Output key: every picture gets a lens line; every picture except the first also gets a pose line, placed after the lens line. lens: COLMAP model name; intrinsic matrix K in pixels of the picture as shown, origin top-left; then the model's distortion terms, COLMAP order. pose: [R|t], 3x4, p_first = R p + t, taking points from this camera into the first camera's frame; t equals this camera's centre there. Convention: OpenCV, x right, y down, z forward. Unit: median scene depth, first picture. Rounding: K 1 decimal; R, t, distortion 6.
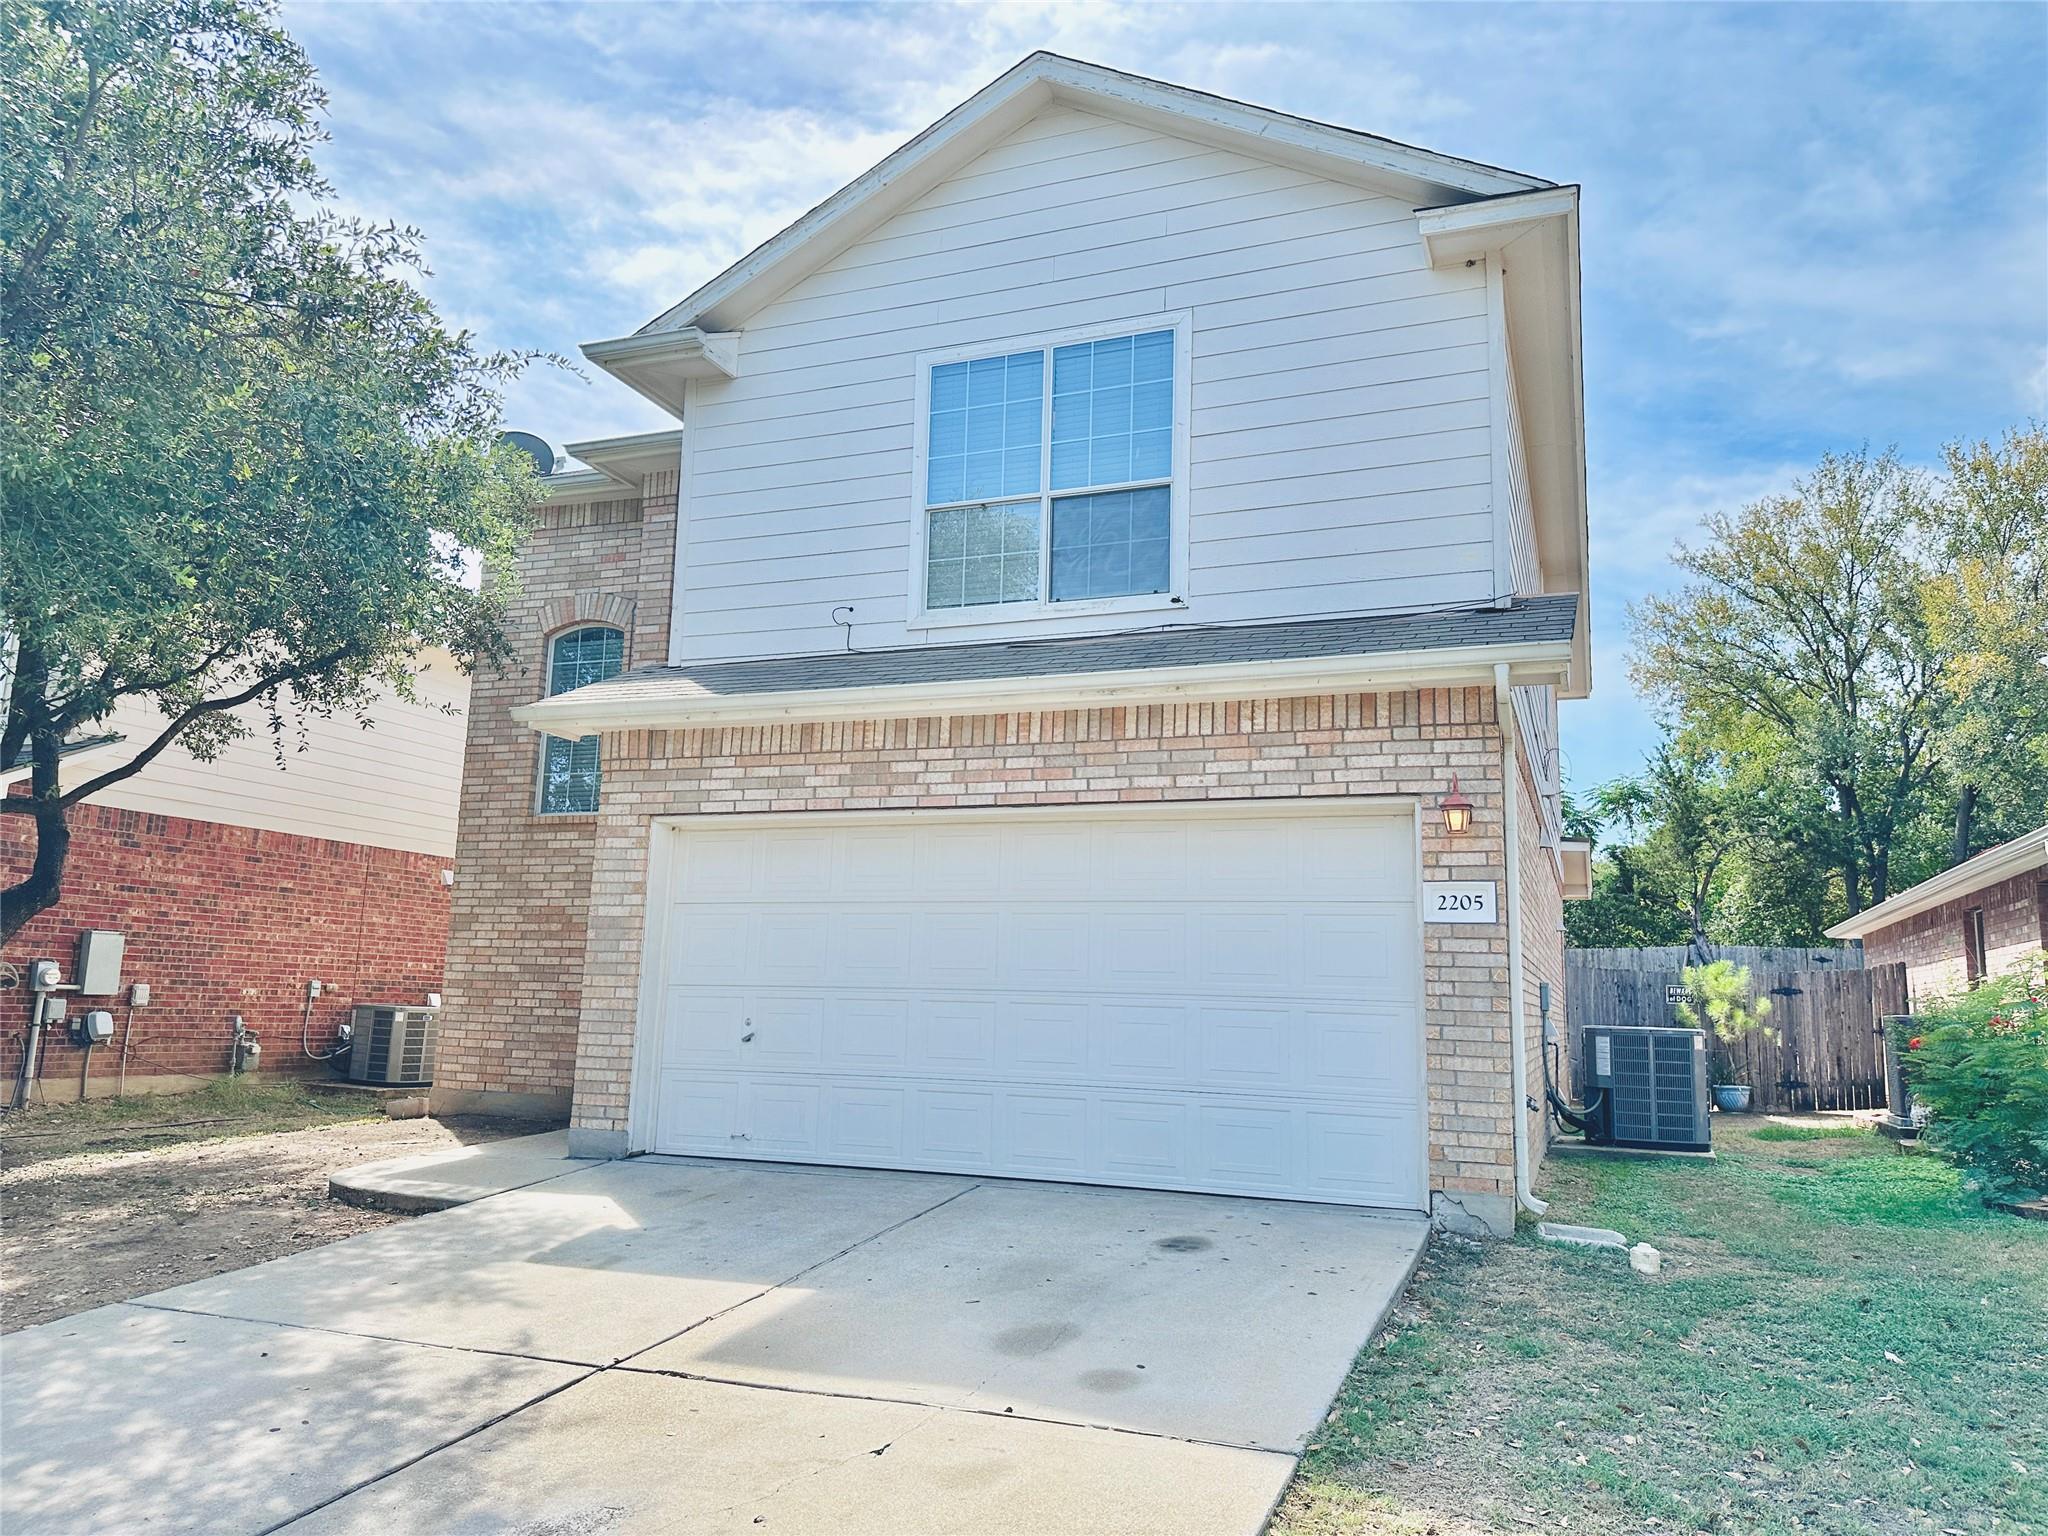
lens RADIAL K [[1431.0, 0, 1026.3], [0, 1431.0, 749.8], [0, 0, 1]] dist [0.059103, -0.090945]
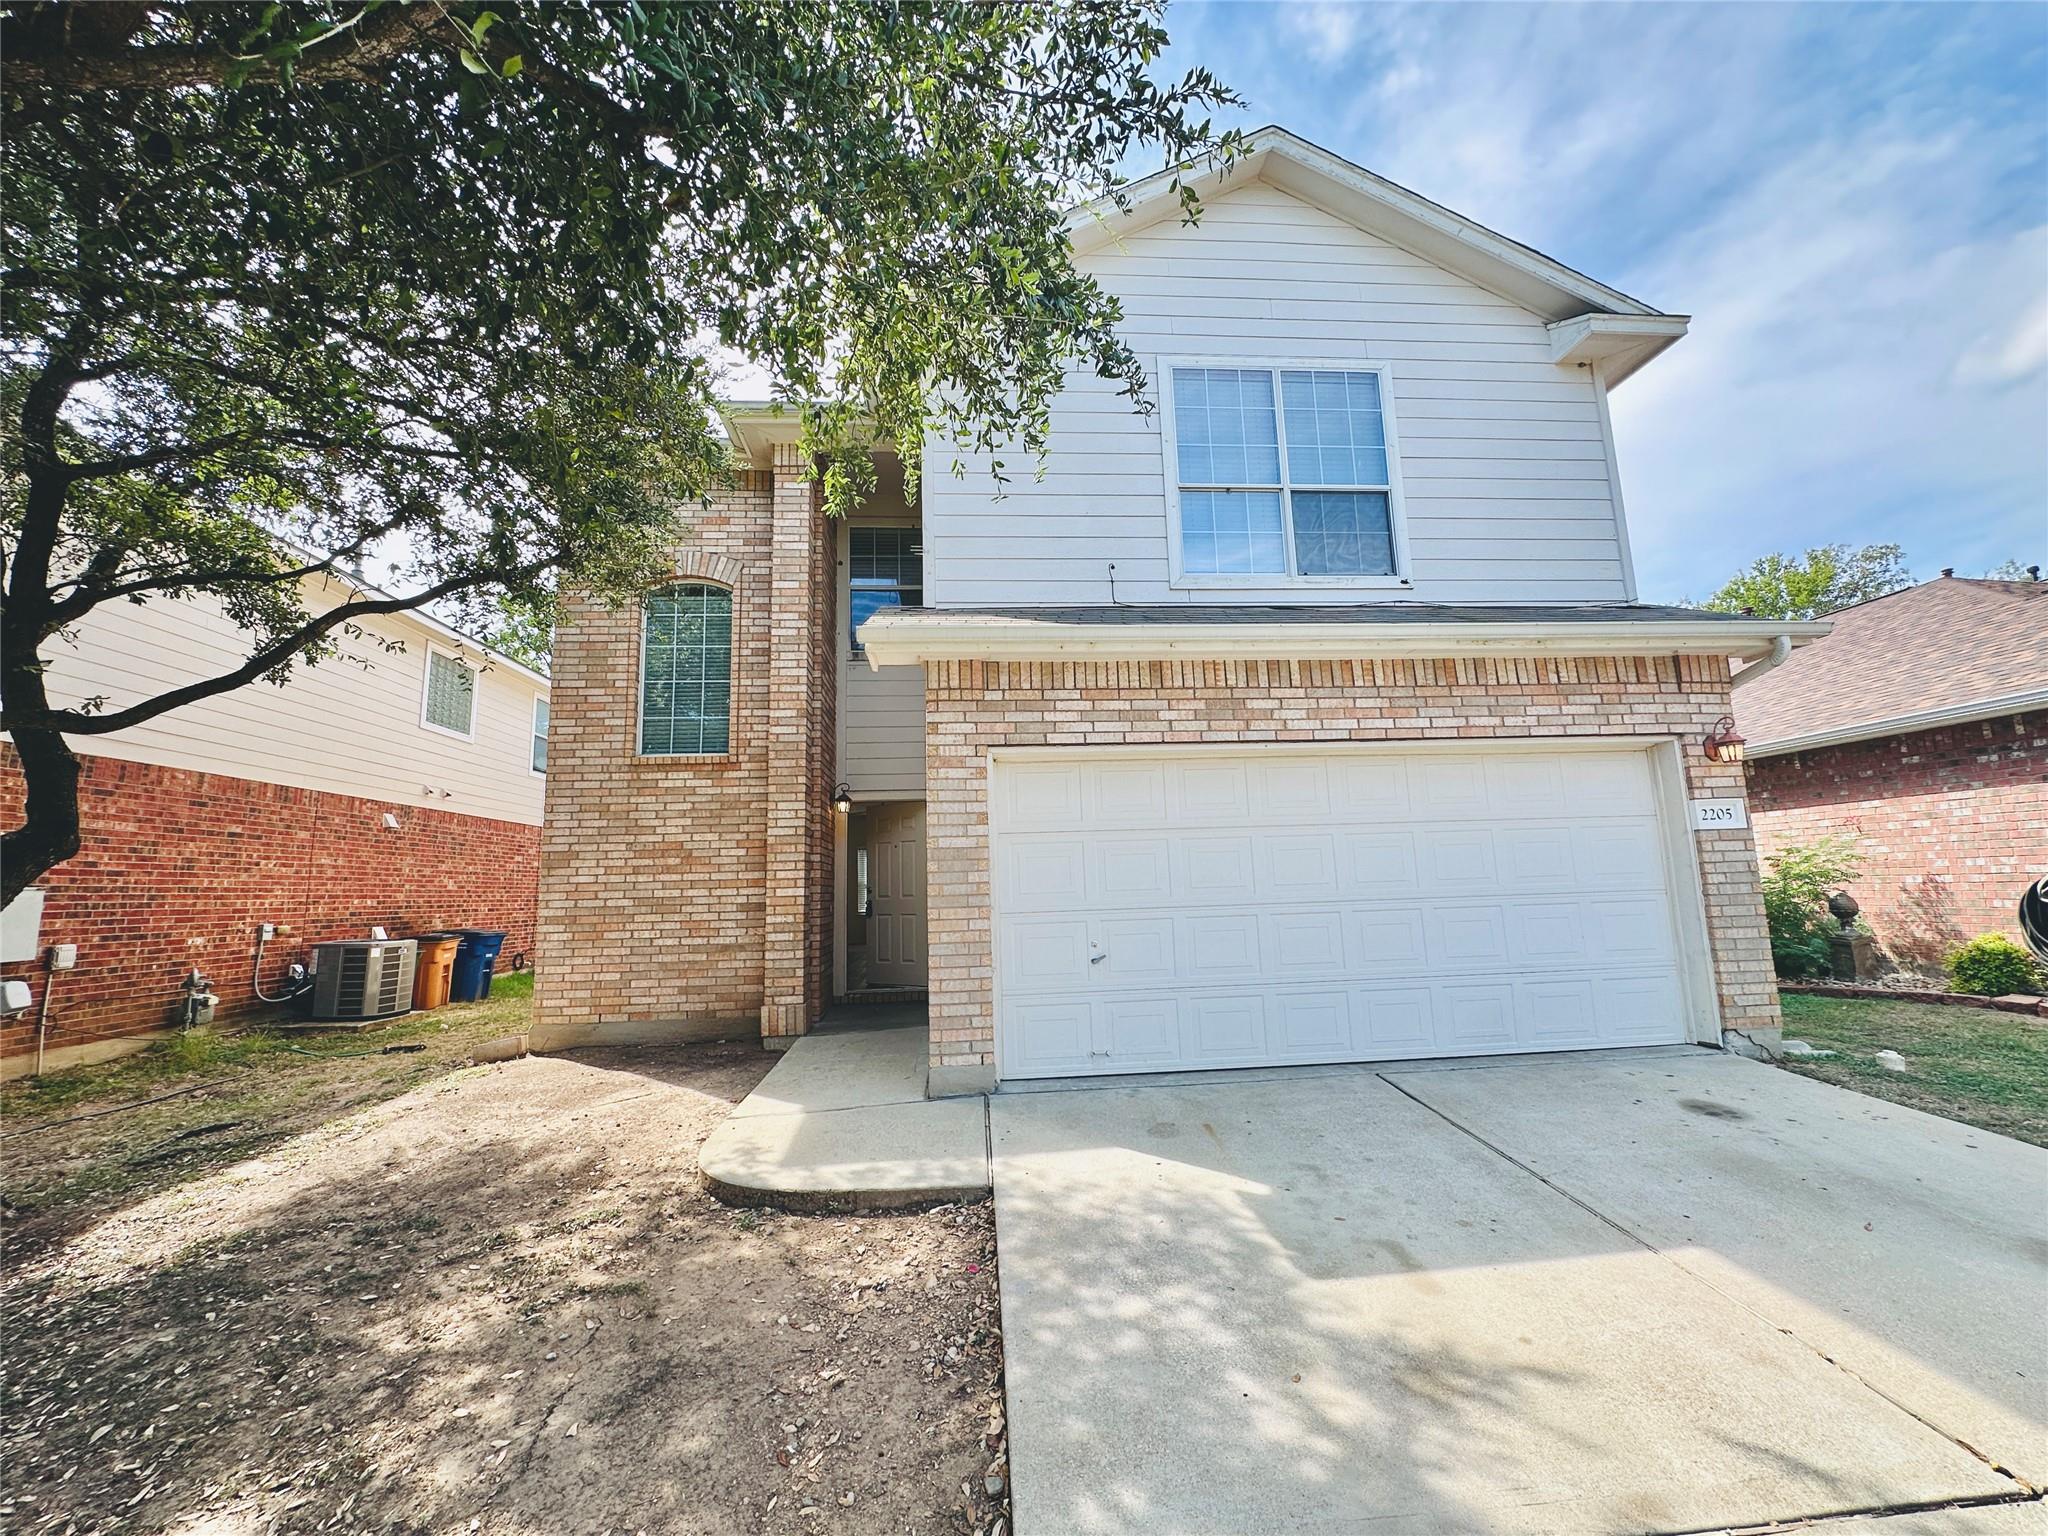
lens RADIAL K [[813.9, 0, 1022.2], [0, 813.9, 765.7], [0, 0, 1]] dist [-0.003361, 0.000899]
pose [[0.898023, 0.010328, 0.439828, -0.357658], [-0.022071, 0.999523, 0.021592, 0.034085], [-0.439395, -0.029097, 0.897823, 0.350152]]
